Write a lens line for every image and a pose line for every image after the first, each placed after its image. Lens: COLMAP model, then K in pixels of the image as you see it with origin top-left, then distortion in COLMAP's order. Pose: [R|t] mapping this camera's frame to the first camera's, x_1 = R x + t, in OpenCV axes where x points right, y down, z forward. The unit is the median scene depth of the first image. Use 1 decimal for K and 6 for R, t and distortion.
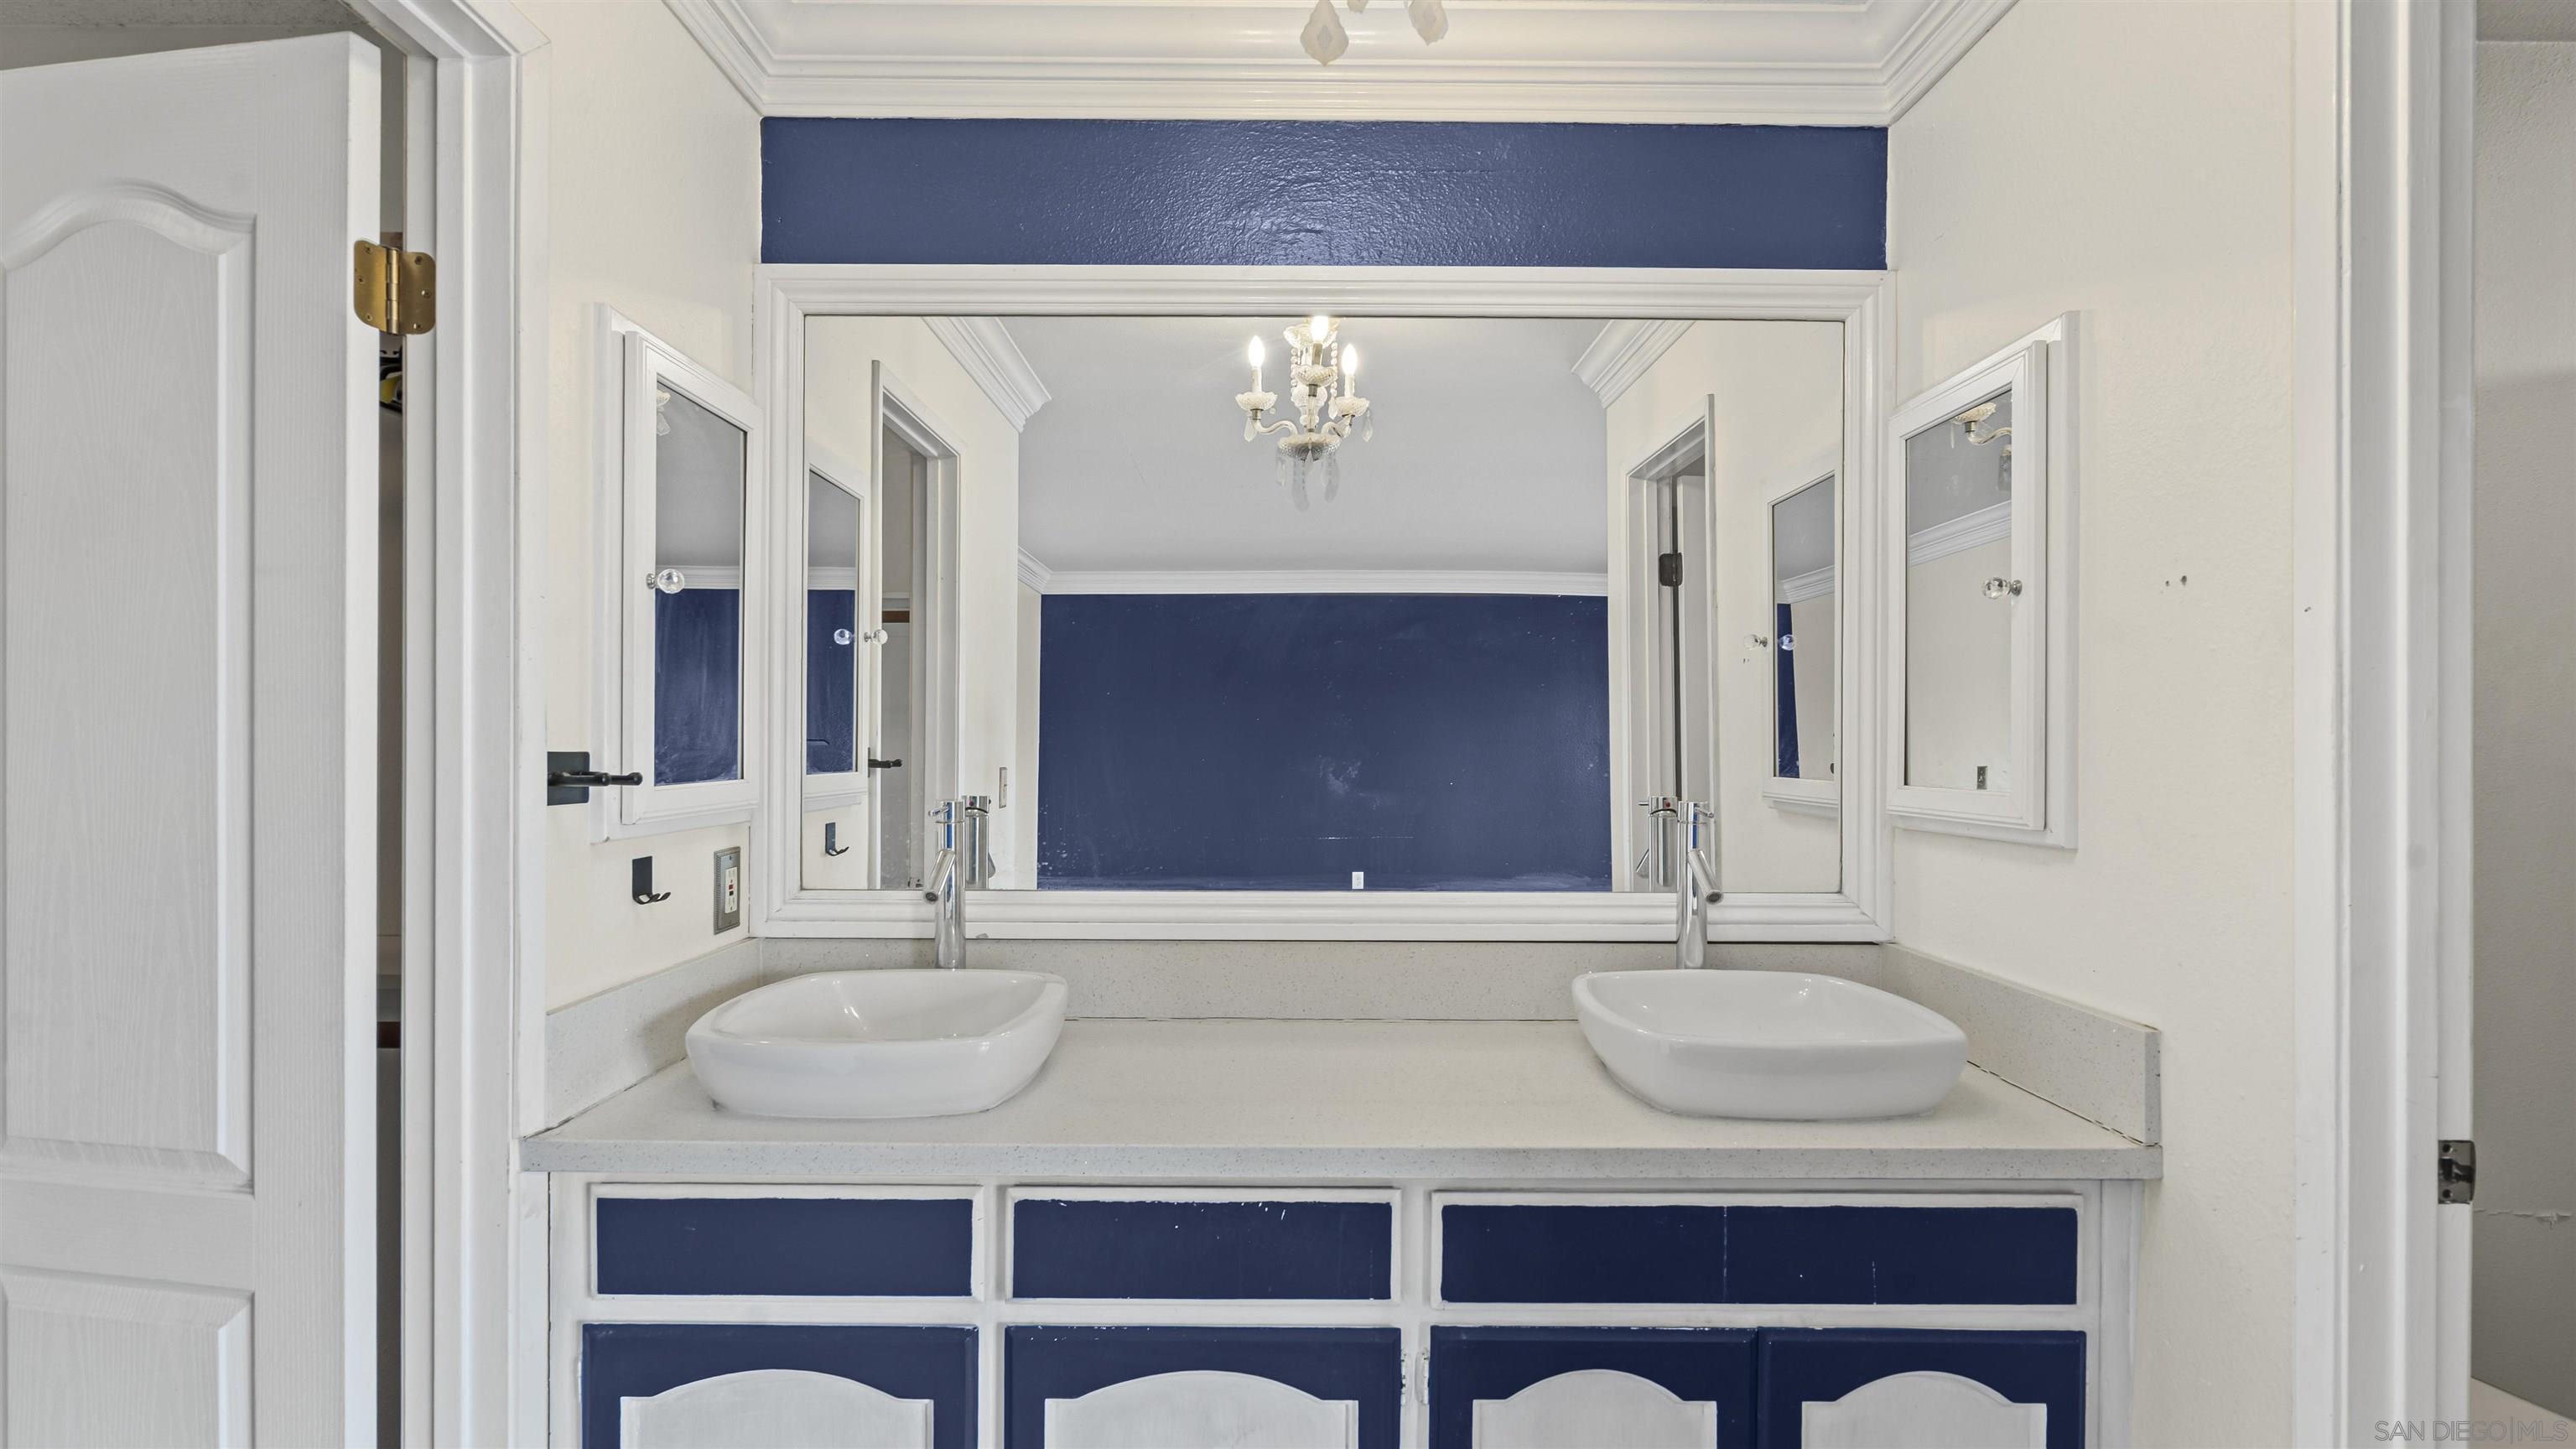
lens RADIAL K [[1189.4, 0, 1281.2], [0, 1189.4, 714.2], [0, 0, 1]] dist [0.000340, 0.000490]
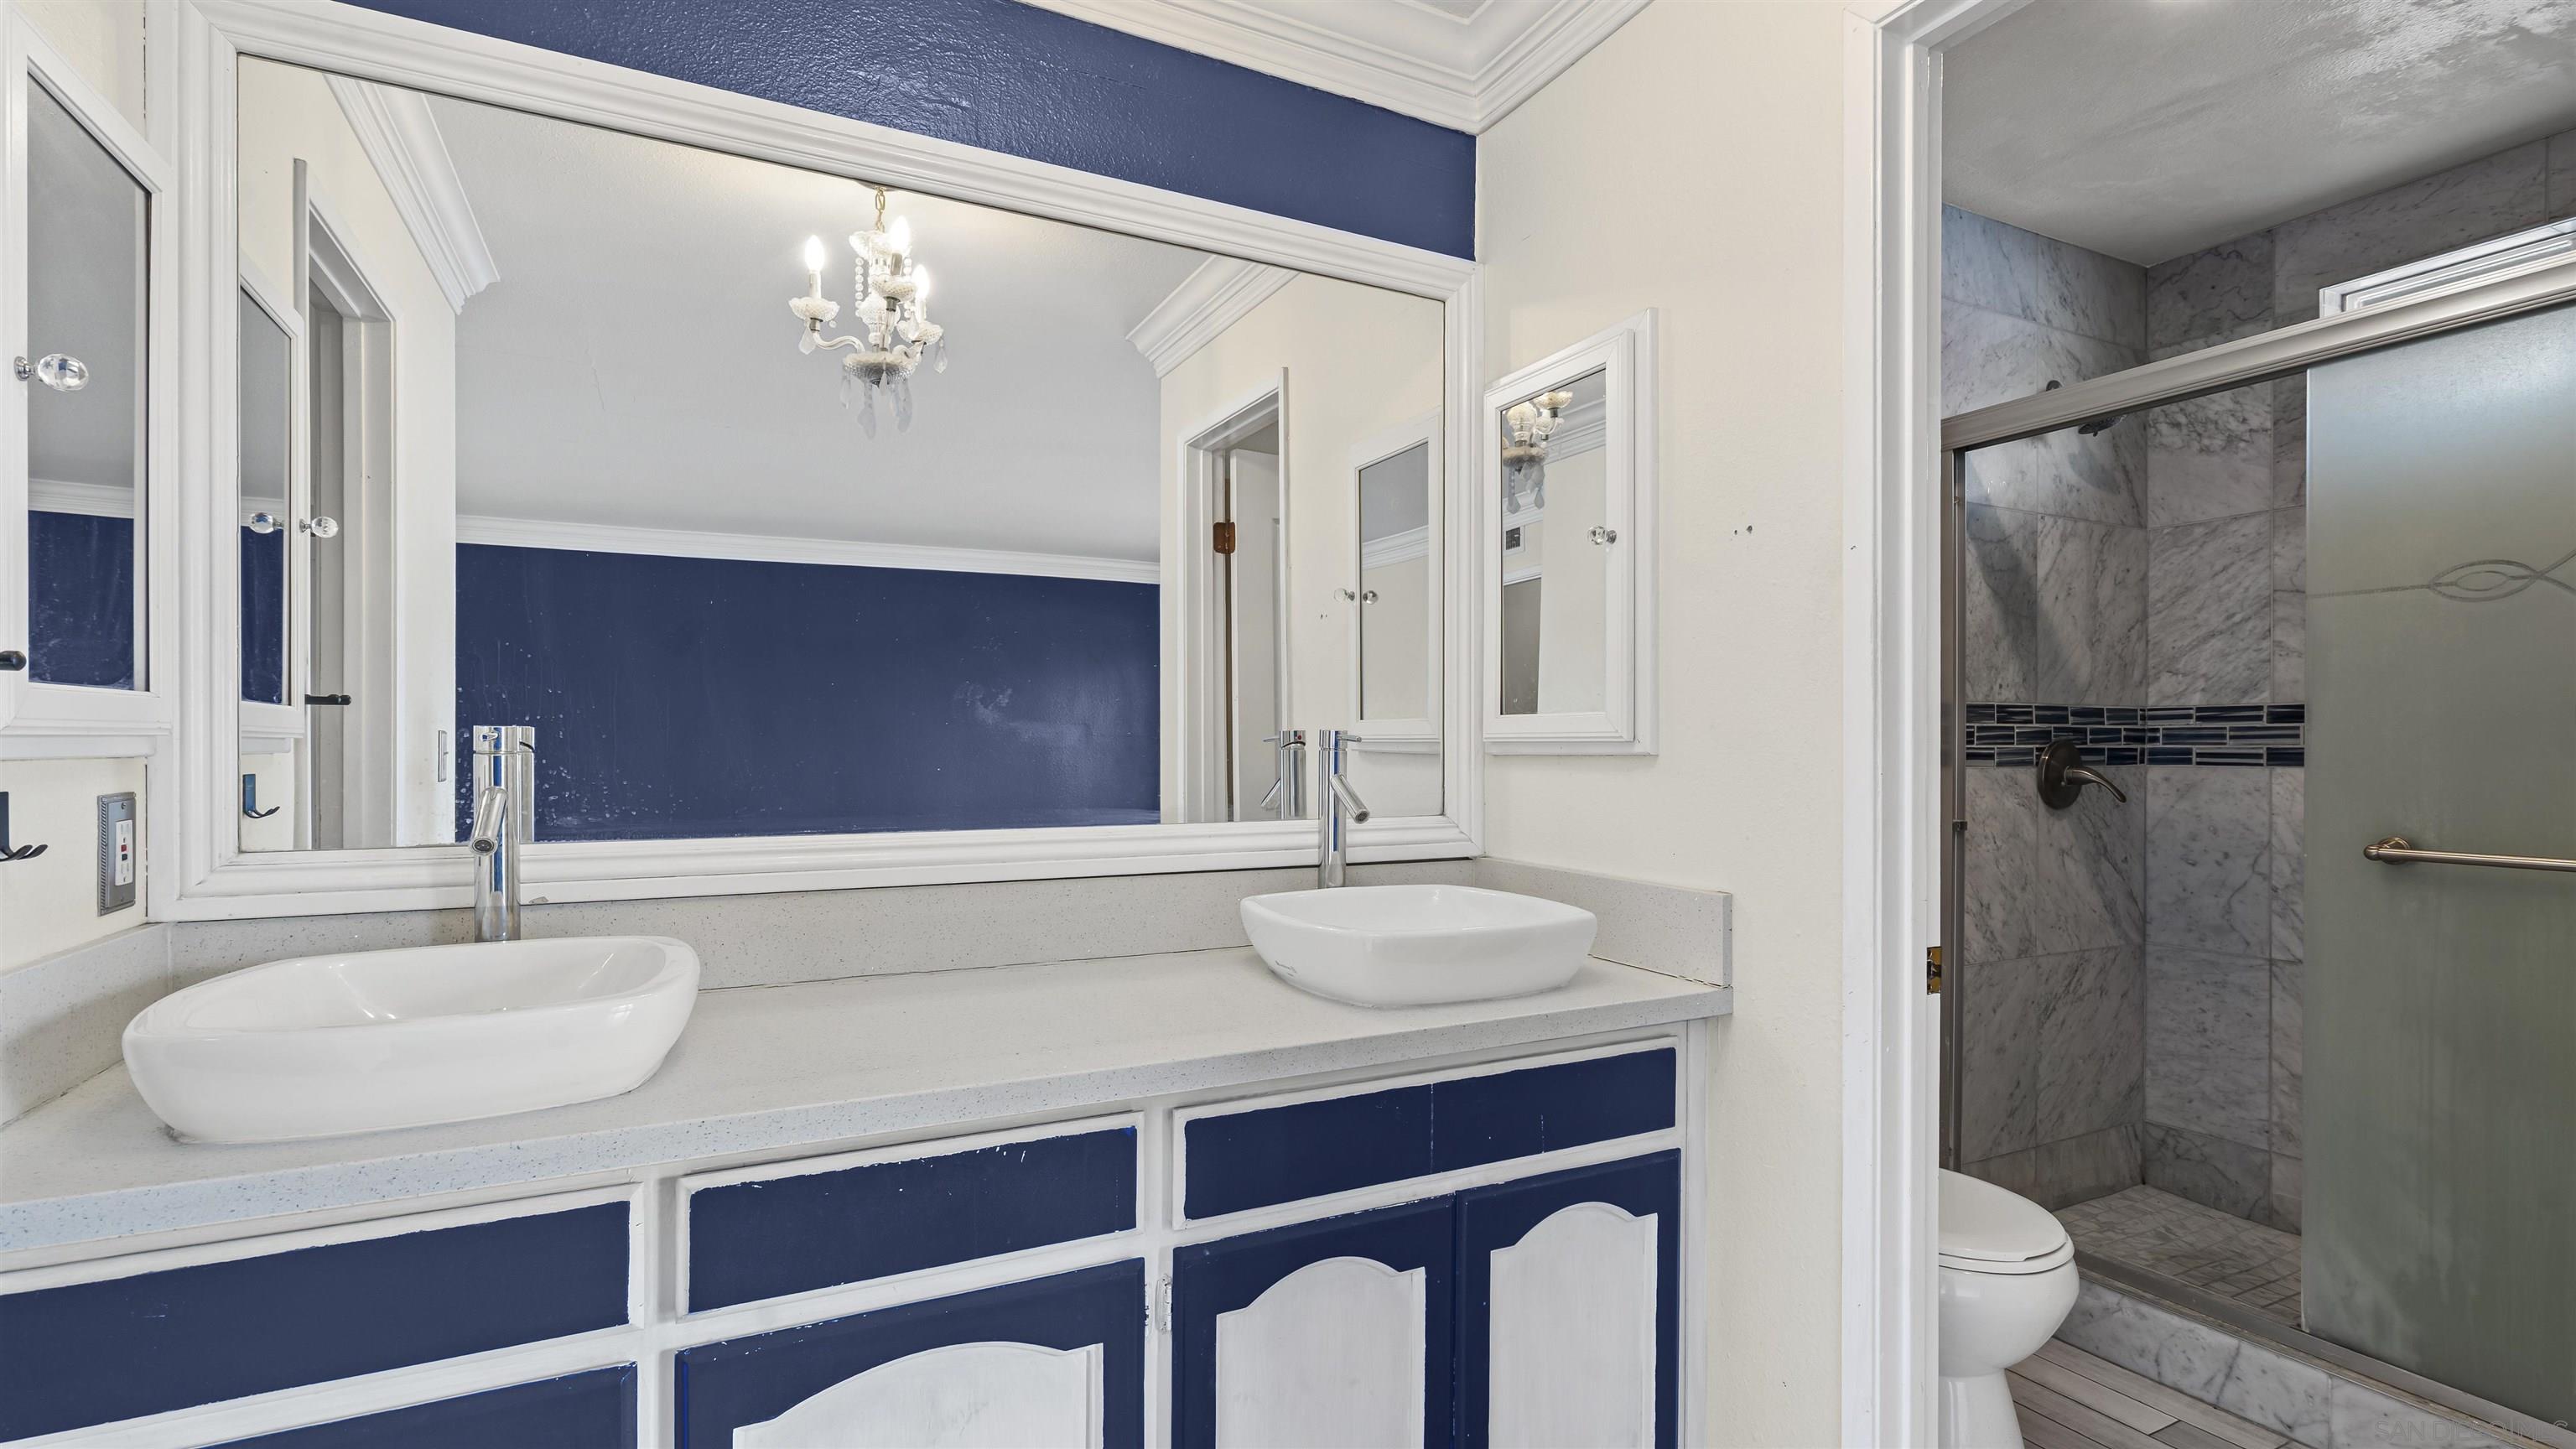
lens RADIAL K [[1185.1, 0, 1288.0], [0, 1185.1, 724.5], [0, 0, 1]] dist [0.000226, -0.000061]
pose [[0.893784, 0.003683, 0.448482, -0.193131], [-0.006924, 0.999960, 0.005586, 0.075092], [-0.448444, -0.008098, 0.893774, 0.094704]]
